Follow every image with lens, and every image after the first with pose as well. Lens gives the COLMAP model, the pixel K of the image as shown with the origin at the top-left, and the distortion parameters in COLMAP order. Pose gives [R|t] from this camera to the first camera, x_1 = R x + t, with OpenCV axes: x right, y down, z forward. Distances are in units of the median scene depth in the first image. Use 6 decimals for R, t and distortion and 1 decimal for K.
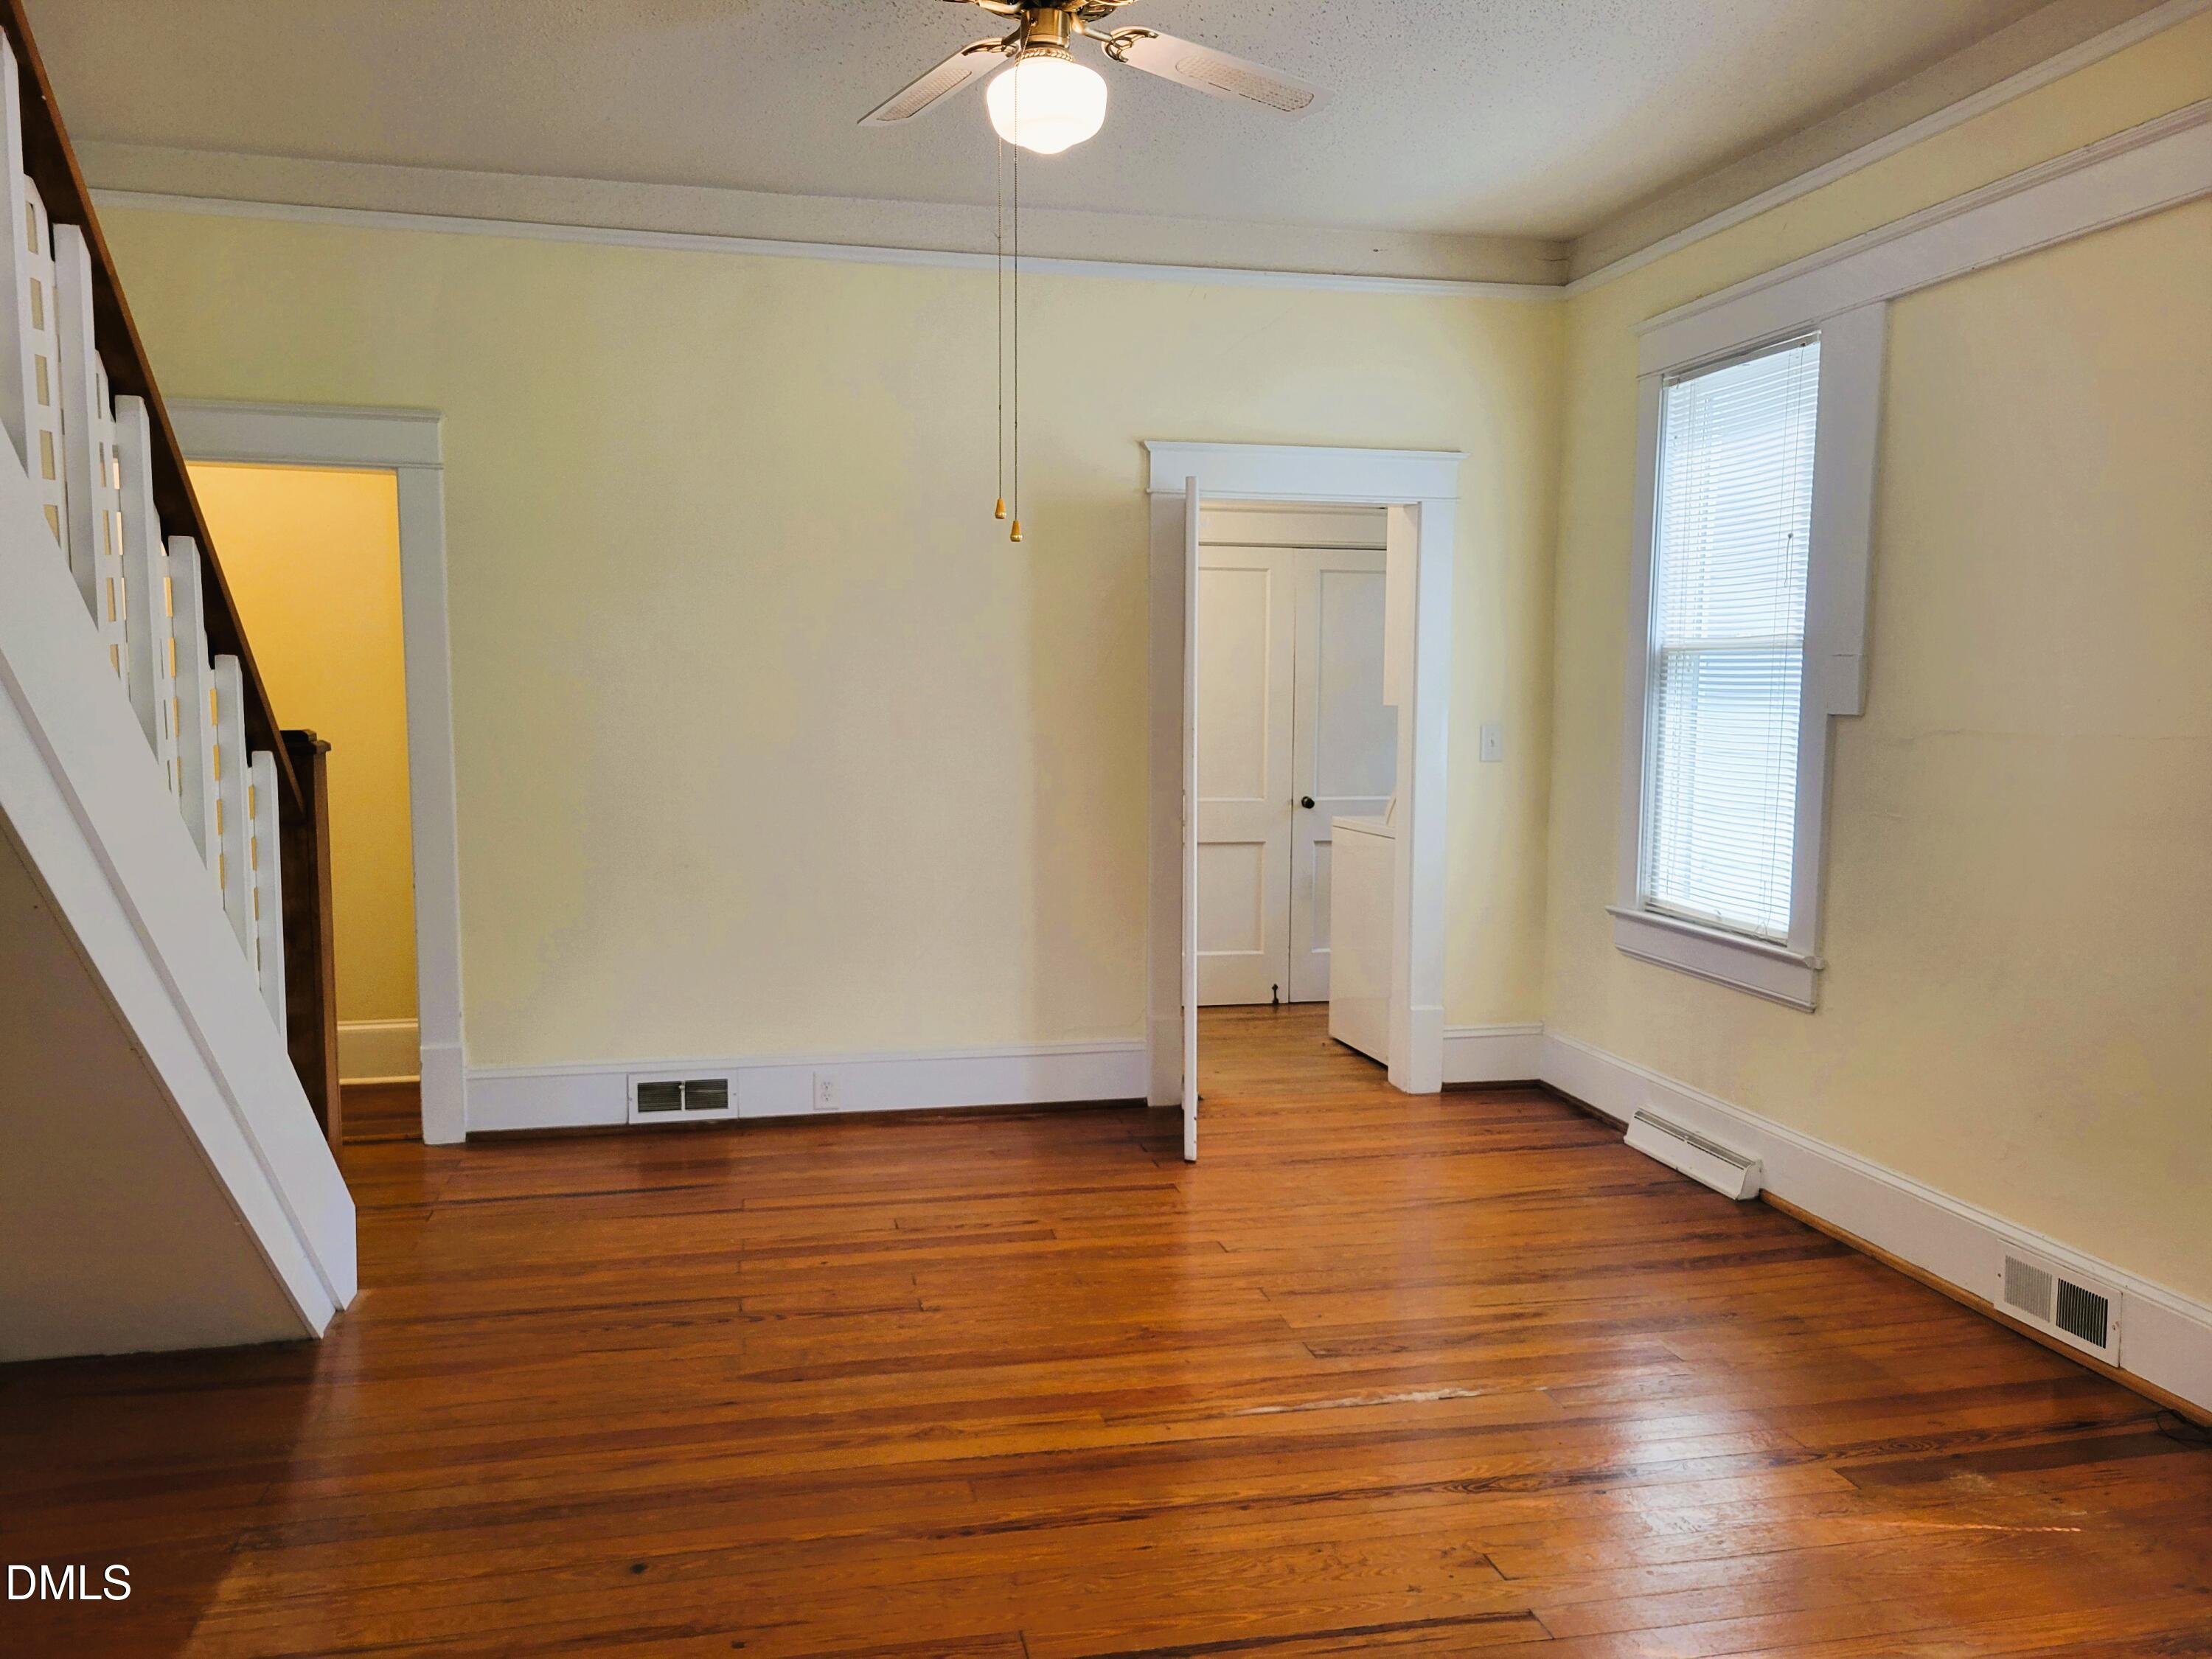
lens RADIAL K [[1670.9, 0, 1057.5], [0, 1670.9, 818.9], [0, 0, 1]] dist [0.031772, -0.013492]
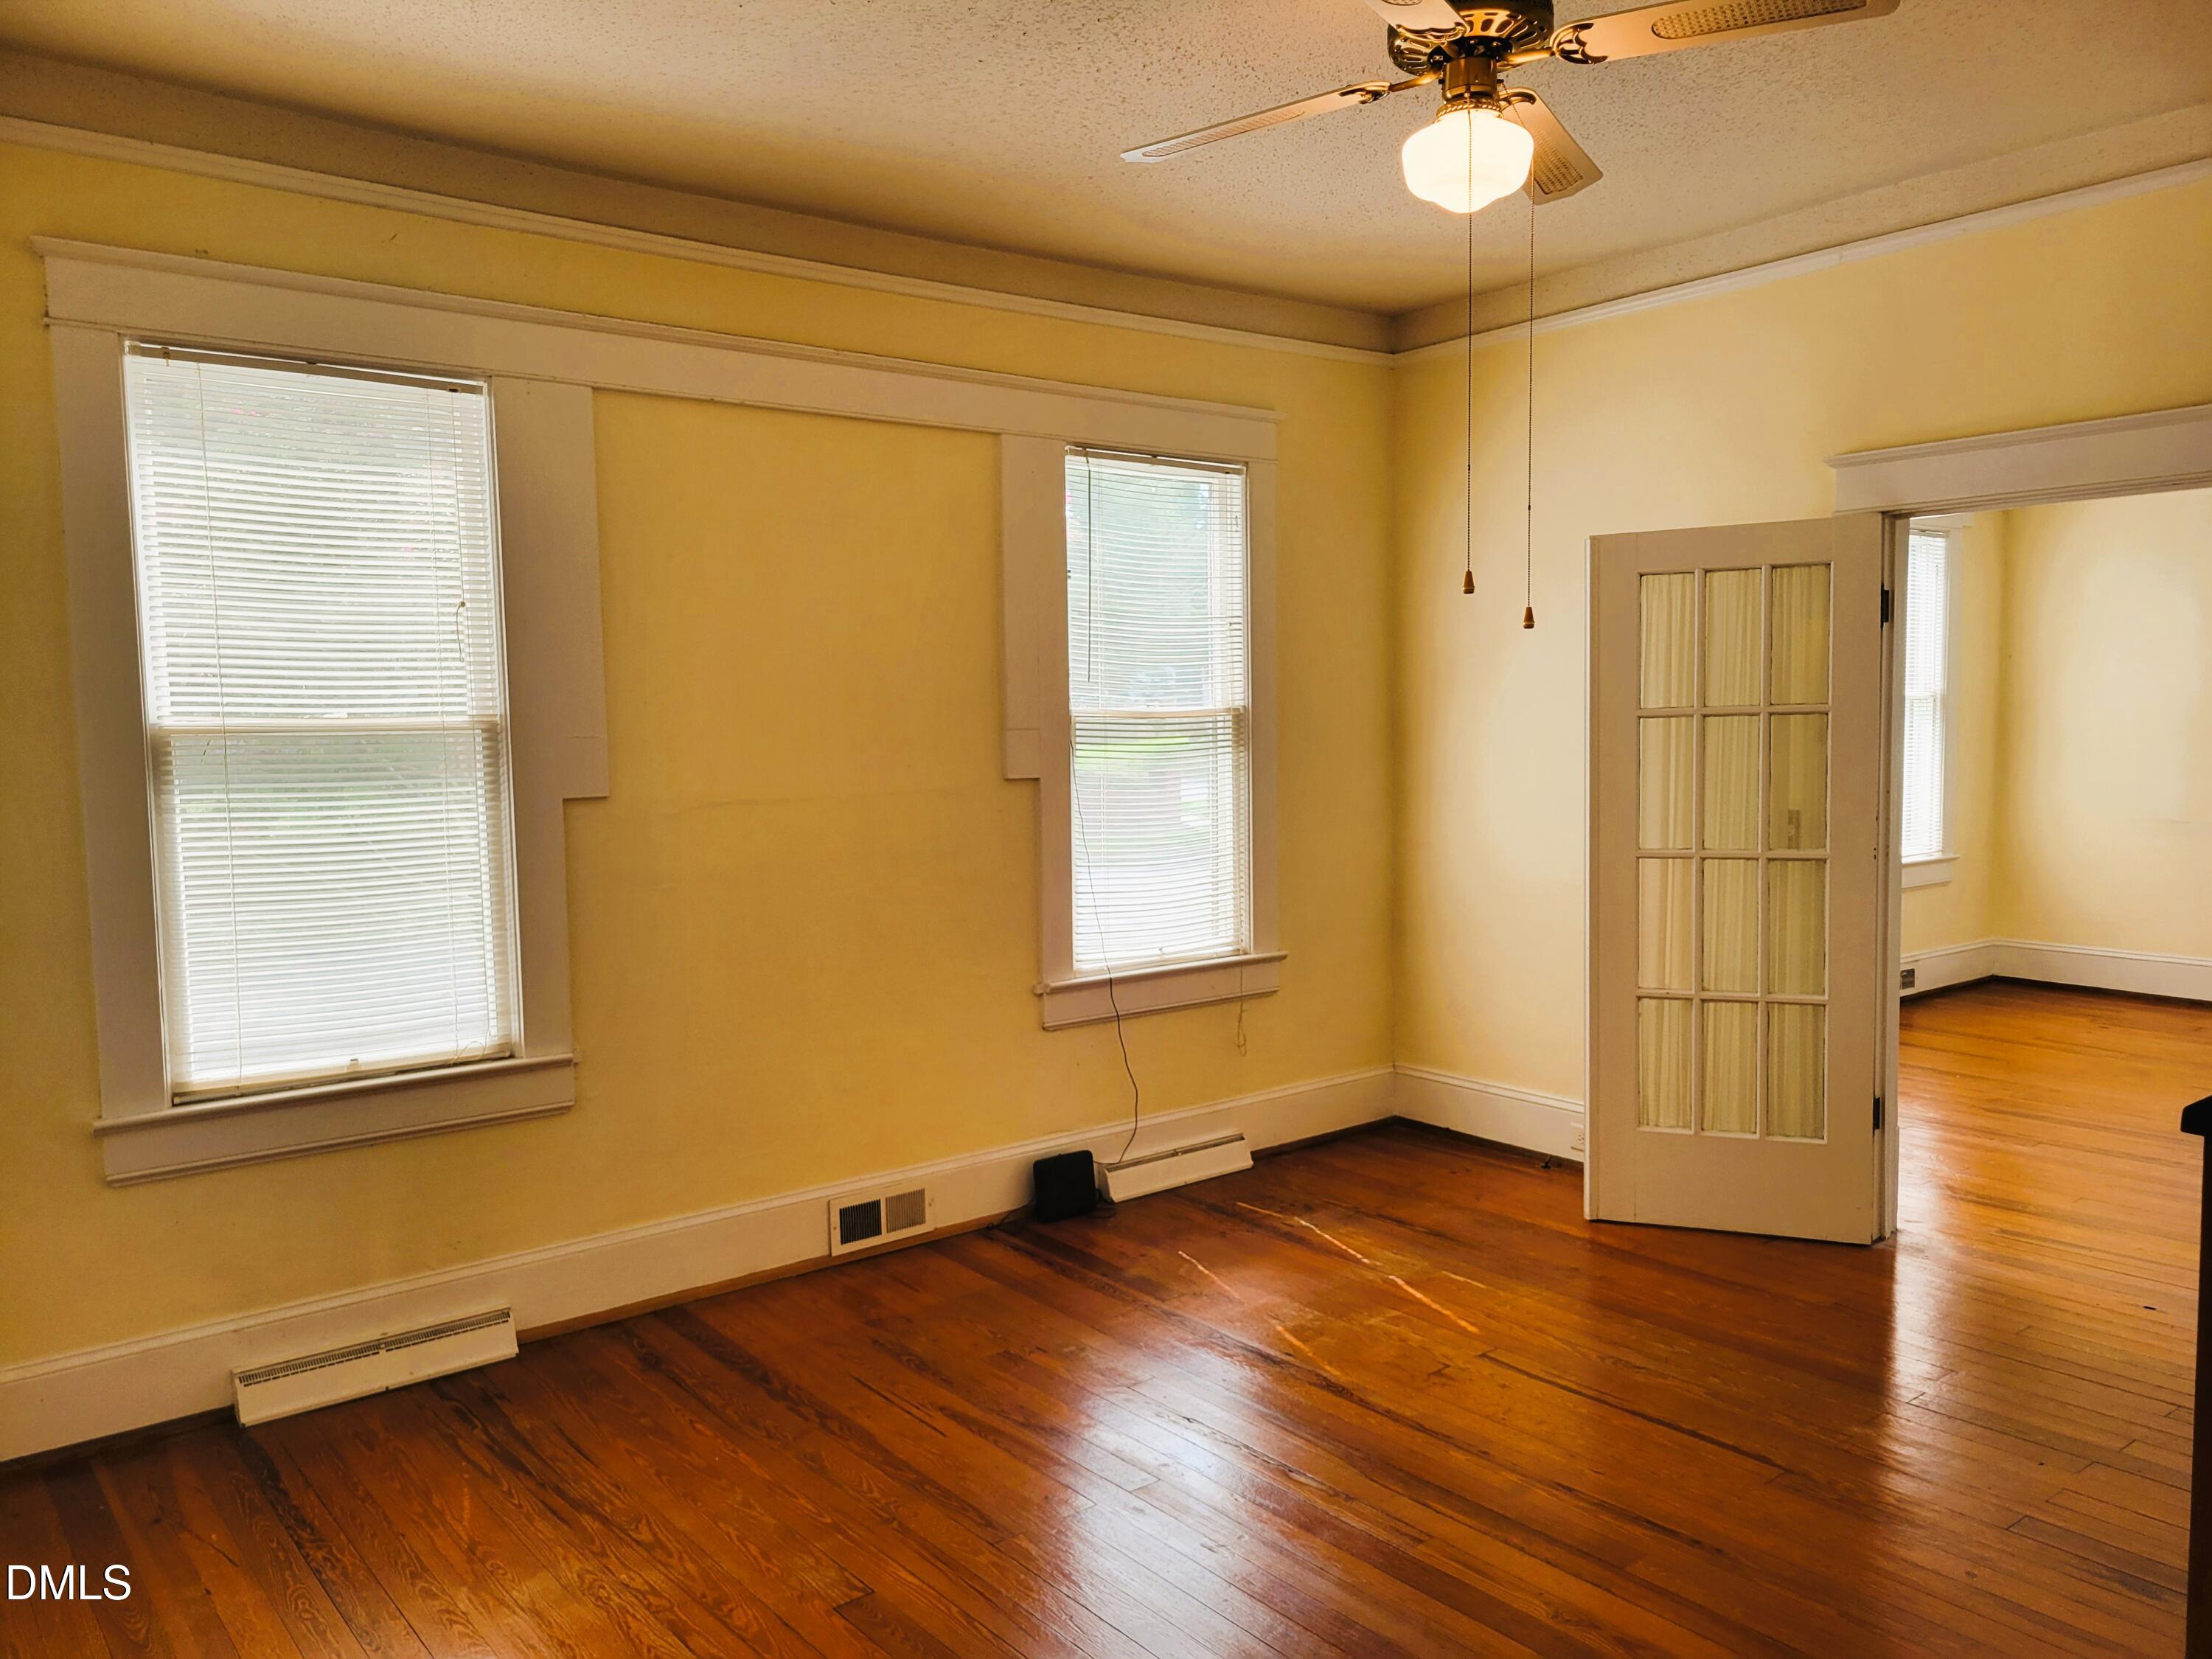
lens RADIAL K [[1670.9, 0, 1116.2], [0, 1670.9, 830.8], [0, 0, 1]] dist [0.031772, -0.013492]
pose [[-0.468698, -0.058925, 0.881391, -0.569596], [0.088135, 0.989675, 0.113032, -0.132400], [-0.878951, 0.130659, -0.458665, 1.240605]]
